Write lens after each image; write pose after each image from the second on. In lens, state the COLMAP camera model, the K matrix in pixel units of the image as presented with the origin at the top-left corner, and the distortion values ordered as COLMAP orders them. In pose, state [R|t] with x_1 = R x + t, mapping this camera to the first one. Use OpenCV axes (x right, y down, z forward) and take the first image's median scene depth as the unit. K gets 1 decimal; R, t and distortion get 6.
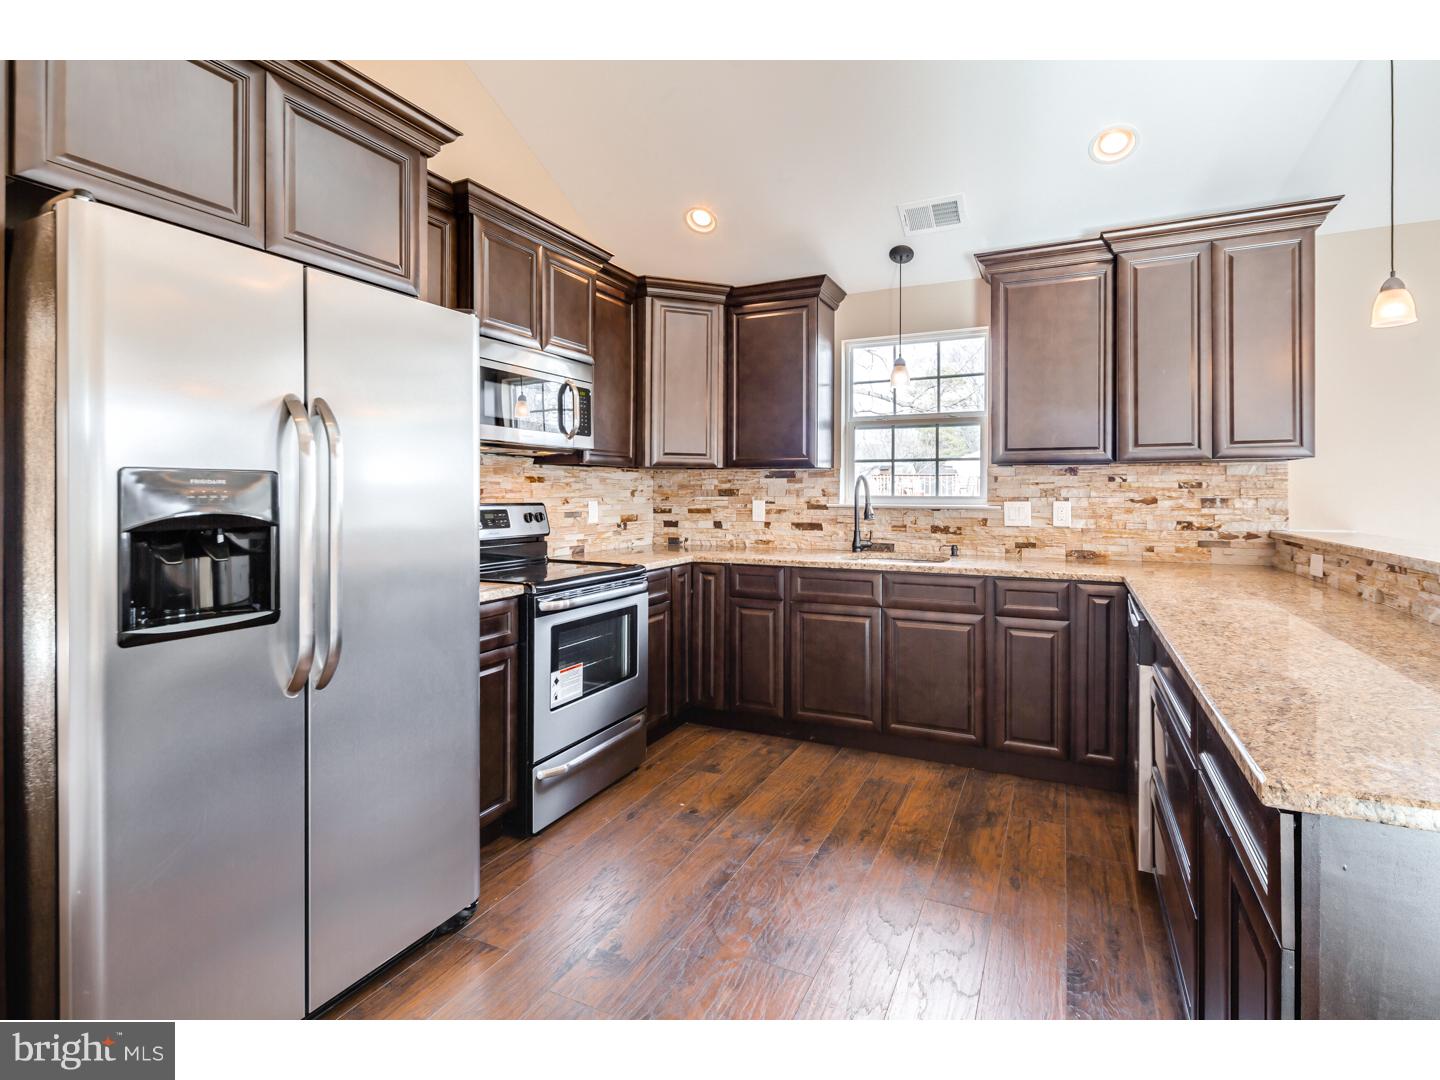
lens RADIAL K [[694.9, 0, 738.2], [0, 694.9, 491.4], [0, 0, 1]] dist [0.004368, 0.000010]
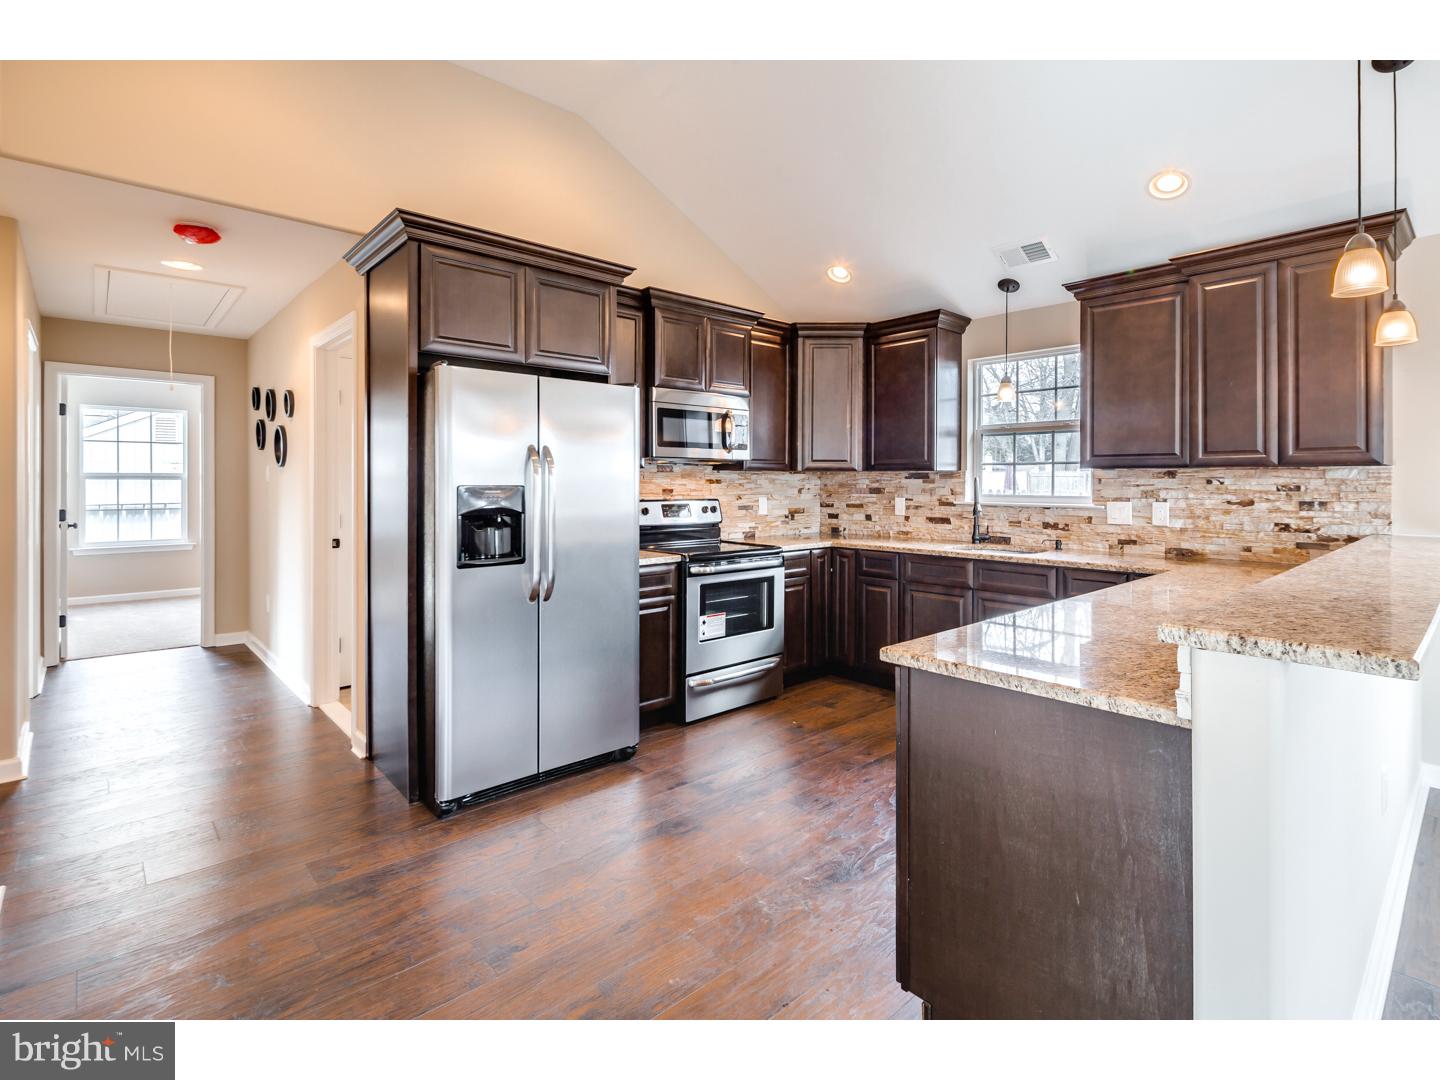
lens RADIAL K [[693.6, 0, 738.8], [0, 693.6, 480.9], [0, 0, 1]] dist [-0.000021, -0.000145]
pose [[0.927209, 0.000314, -0.374544, 0.265847], [-0.000762, 0.999999, -0.001046, -0.017346], [0.374543, 0.001256, 0.927209, -0.244412]]
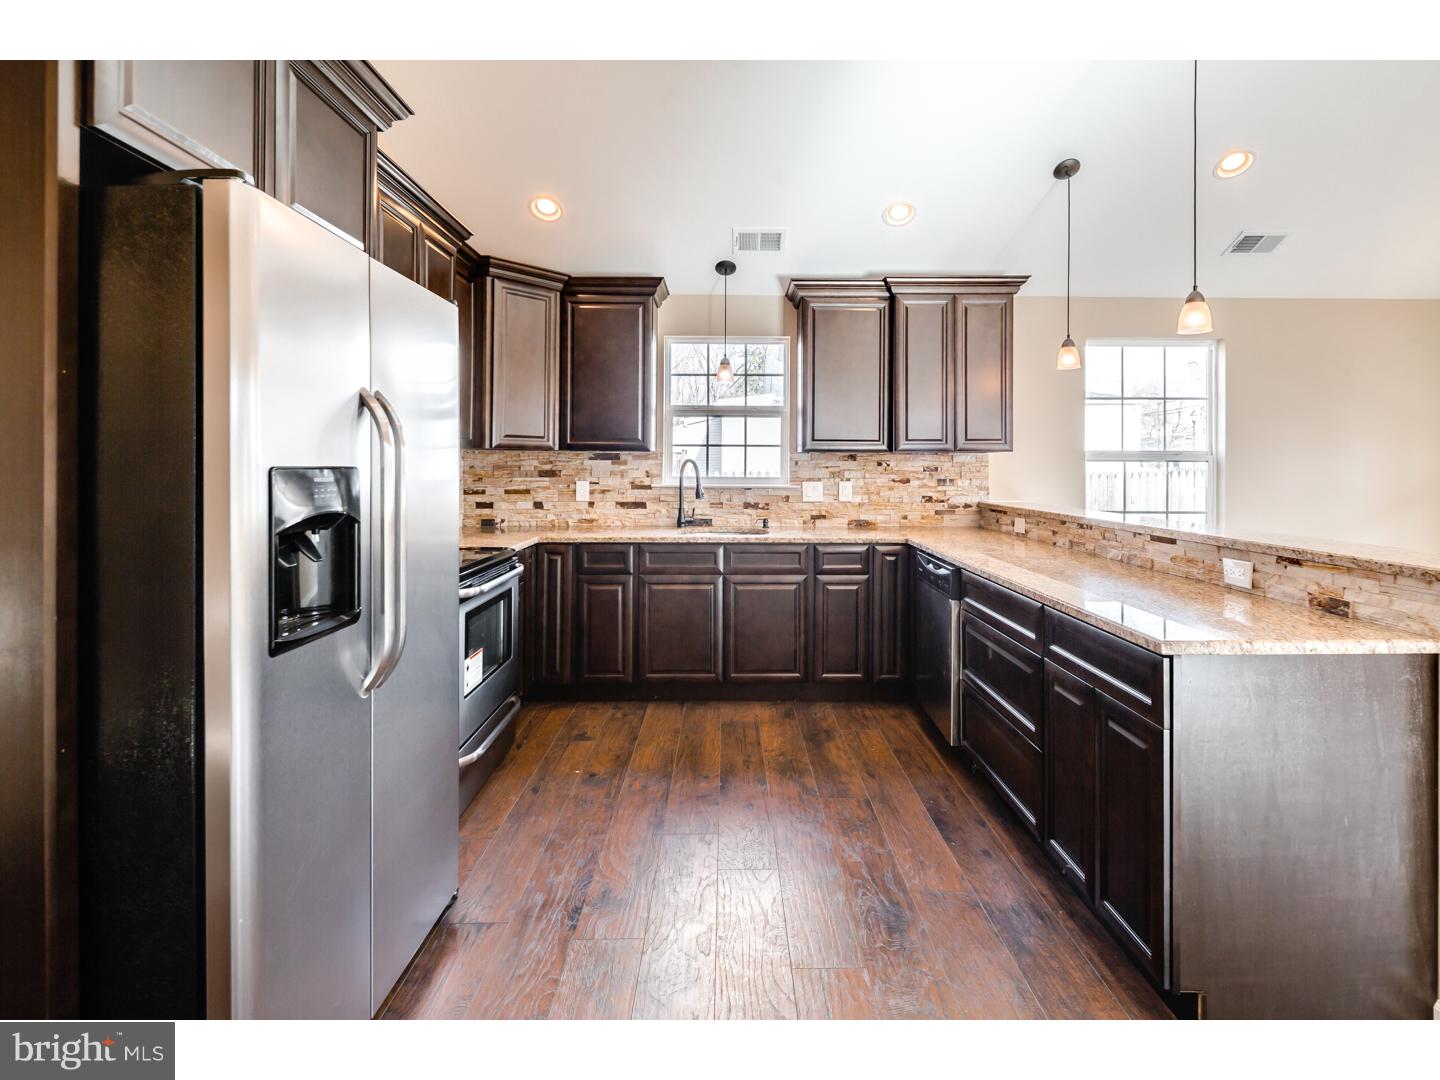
lens RADIAL K [[692.2, 0, 736.8], [0, 692.2, 465.7], [0, 0, 1]] dist [0.002295, -0.000100]
pose [[0.899908, 0.003274, 0.436067, -0.263206], [-0.003869, 0.999992, 0.000477, -0.014272], [-0.436062, -0.002116, 0.899914, -0.044501]]
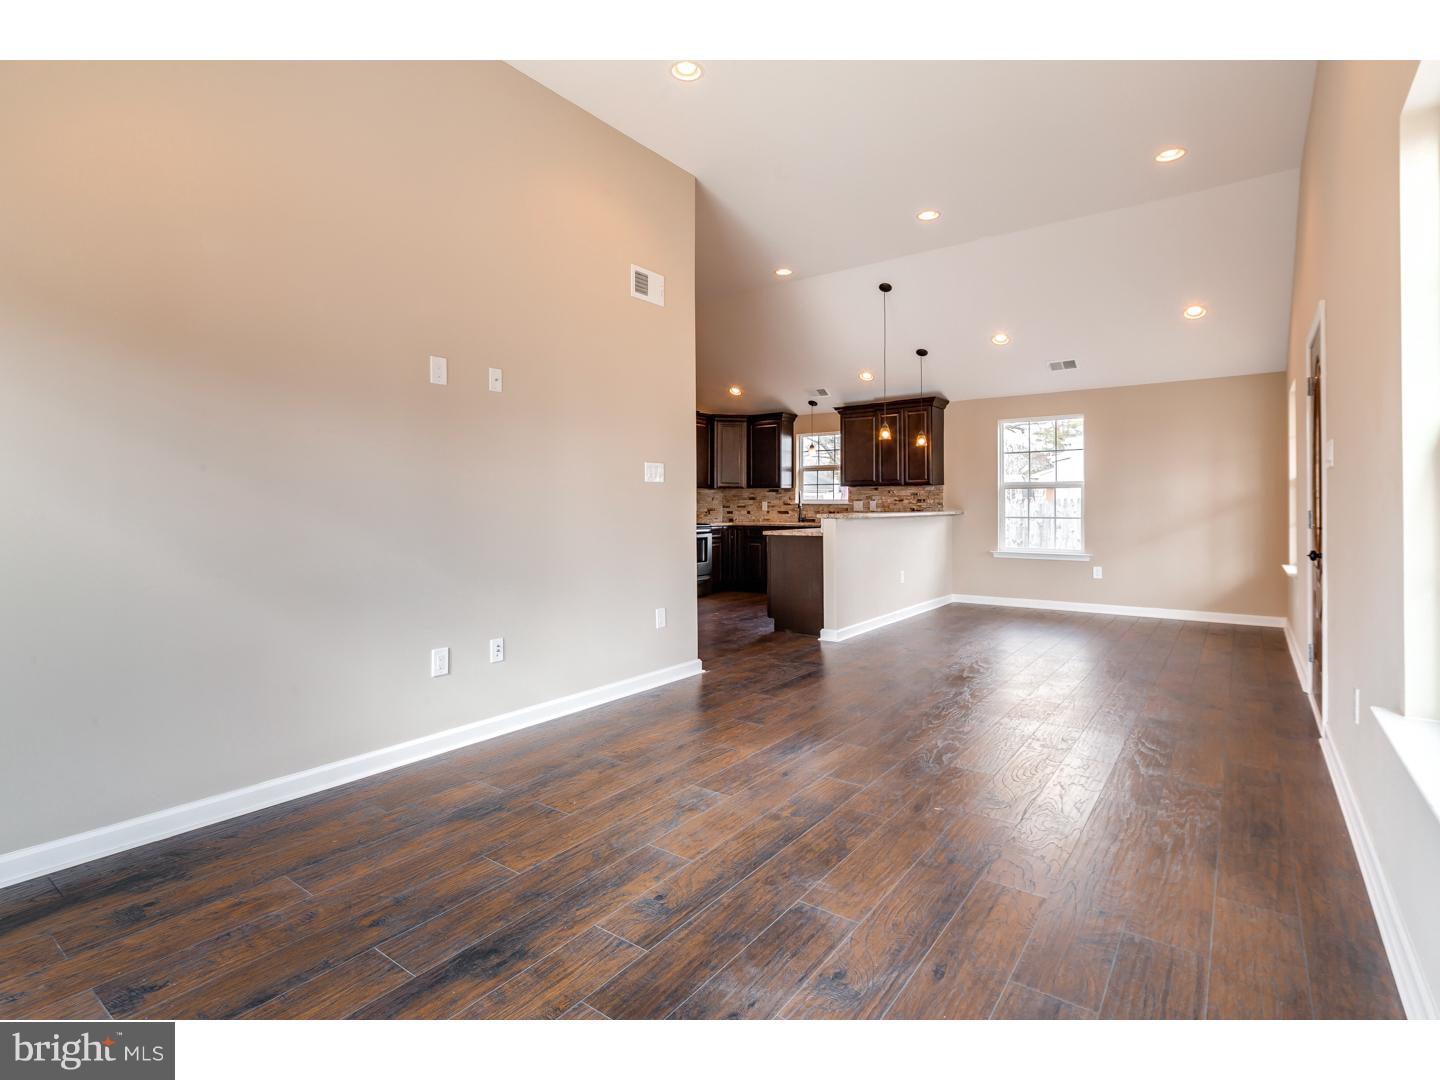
lens RADIAL K [[694.9, 0, 738.2], [0, 694.9, 491.4], [0, 0, 1]] dist [0.004368, 0.000010]
pose [[0.982736, -0.007457, -0.184864, 0.459168], [0.004564, 0.999860, -0.016071, 0.018853], [0.184958, 0.014949, 0.982633, -1.614838]]
